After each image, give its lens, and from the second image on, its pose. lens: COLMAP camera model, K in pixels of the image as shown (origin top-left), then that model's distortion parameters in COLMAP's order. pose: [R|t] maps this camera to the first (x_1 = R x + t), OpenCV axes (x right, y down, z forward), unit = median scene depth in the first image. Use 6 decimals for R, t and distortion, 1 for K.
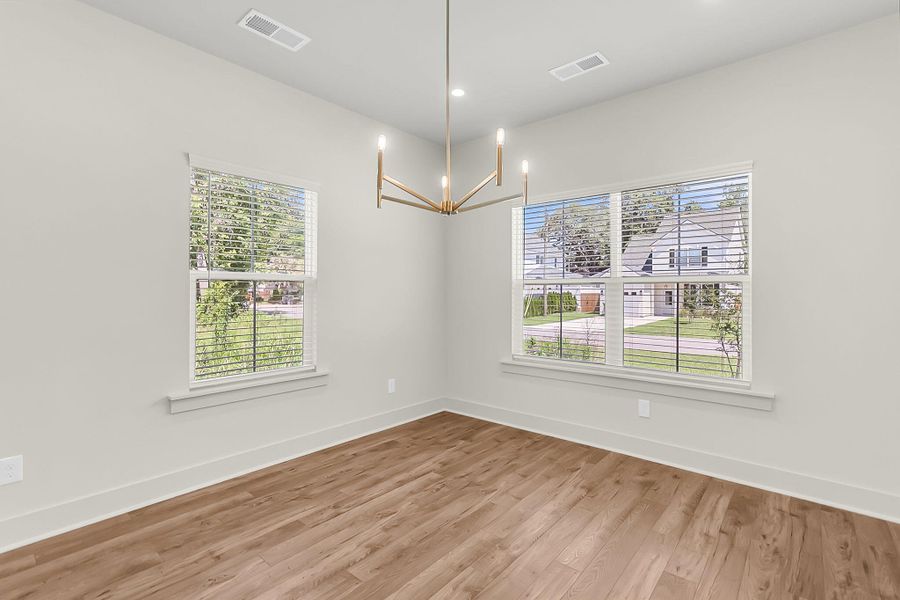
lens RADIAL K [[422.5, 0, 449.9], [0, 422.5, 292.0], [0, 0, 1]] dist [-0.002224, 0.002315]
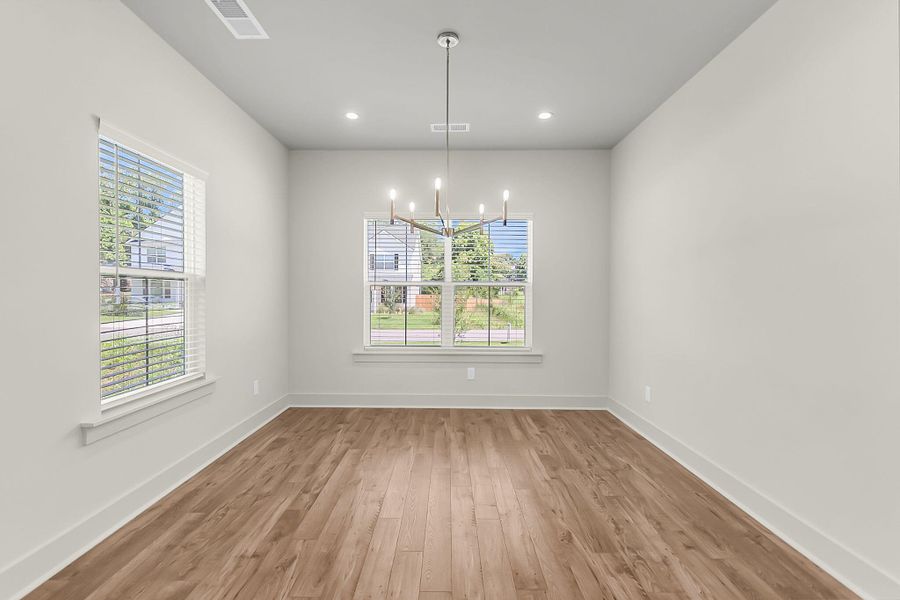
lens RADIAL K [[422.5, 0, 450.8], [0, 422.5, 302.0], [0, 0, 1]] dist [-0.002224, 0.002315]
pose [[0.753539, -0.011538, 0.657302, -0.592882], [-0.005733, 0.999693, 0.024120, -0.002995], [-0.657378, -0.021944, 0.753241, -0.037391]]
